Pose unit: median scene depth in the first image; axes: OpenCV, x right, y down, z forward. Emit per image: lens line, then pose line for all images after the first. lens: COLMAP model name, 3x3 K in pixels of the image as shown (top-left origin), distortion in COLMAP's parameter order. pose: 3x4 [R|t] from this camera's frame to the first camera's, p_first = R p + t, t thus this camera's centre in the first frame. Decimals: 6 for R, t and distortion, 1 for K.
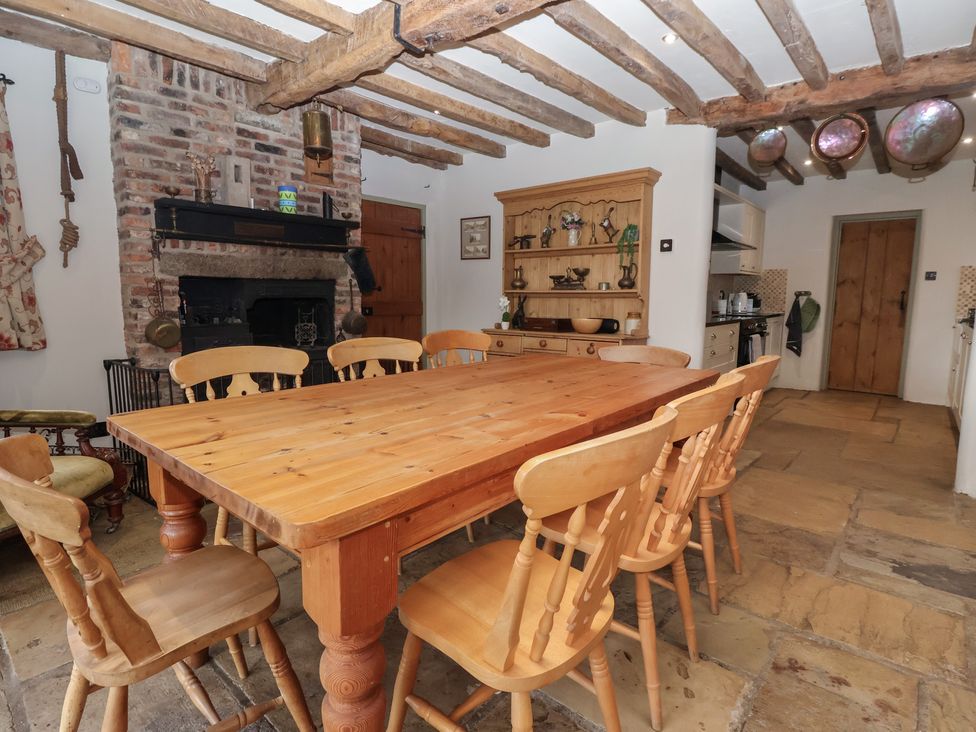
lens RADIAL K [[512.3, 0, 484.2], [0, 512.3, 358.6], [0, 0, 1]] dist [-0.006305, -0.001633]
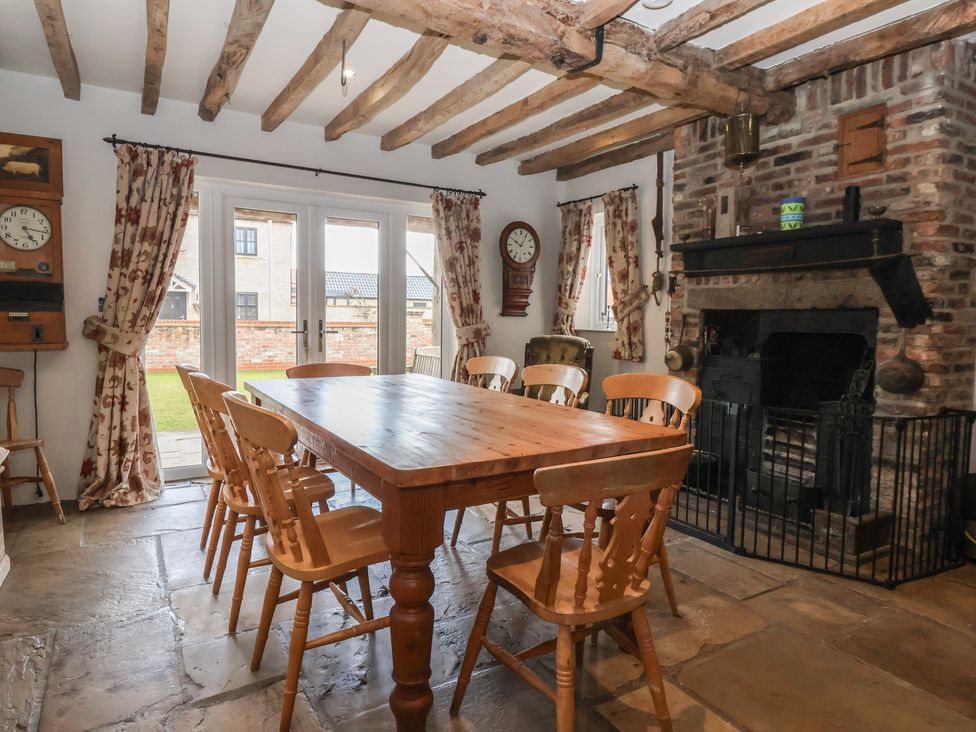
lens RADIAL K [[591.1, 0, 484.8], [0, 591.1, 362.5], [0, 0, 1]] dist [-0.001387, -0.001068]
pose [[-0.303984, 0.061670, -0.950679, 0.567797], [-0.134433, 0.985141, 0.106891, -0.091103], [0.943144, 0.160296, -0.291177, 0.703570]]
